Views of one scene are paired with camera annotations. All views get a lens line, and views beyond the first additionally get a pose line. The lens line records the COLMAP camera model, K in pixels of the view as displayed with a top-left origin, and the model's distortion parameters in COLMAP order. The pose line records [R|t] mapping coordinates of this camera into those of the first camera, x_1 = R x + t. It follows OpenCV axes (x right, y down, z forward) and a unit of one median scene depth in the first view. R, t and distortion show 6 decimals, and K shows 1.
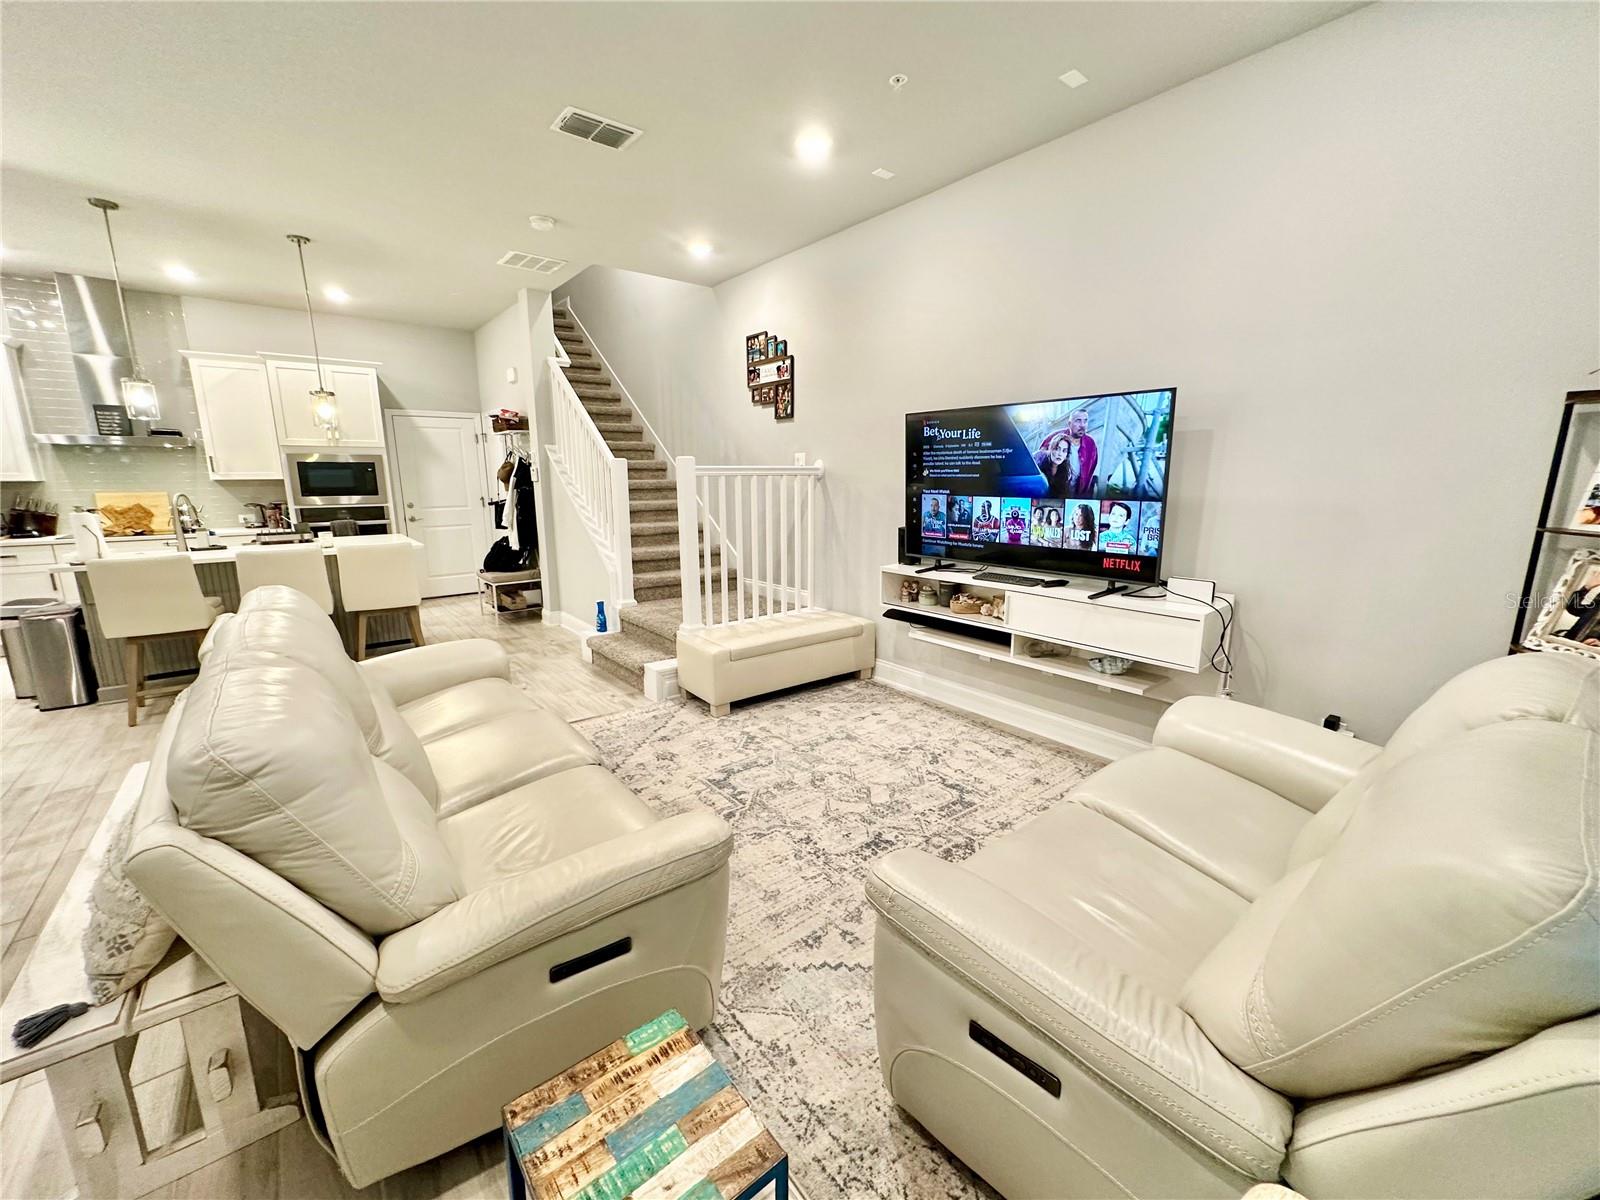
lens RADIAL K [[641.4, 0, 800.0], [0, 641.4, 600.0], [0, 0, 1]] dist [-0.002455, 0.000069]
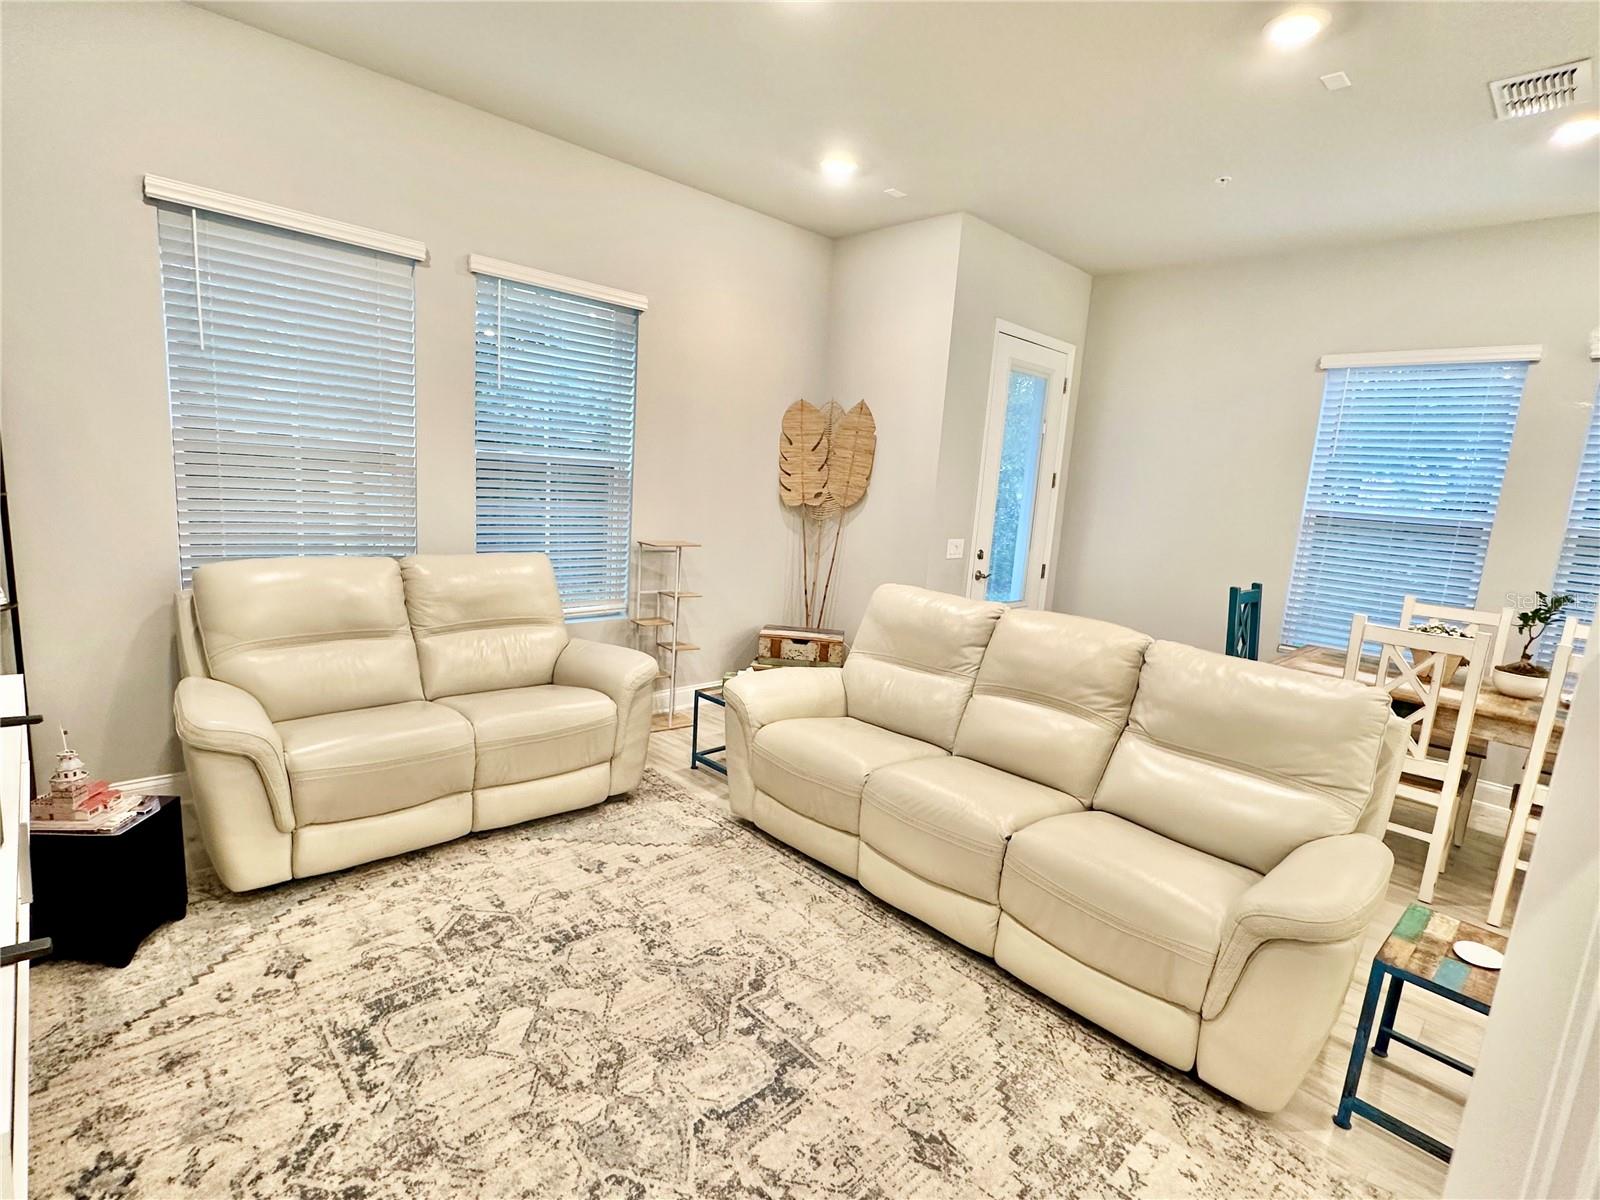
lens RADIAL K [[779.8, 0, 801.8], [0, 779.8, 605.4], [0, 0, 1]] dist [-0.002718, 0.000548]
pose [[-0.993770, -0.051393, -0.098895, -0.043270], [-0.083792, 0.929599, 0.358922, -0.294917], [0.073486, 0.364972, -0.928114, 1.349520]]
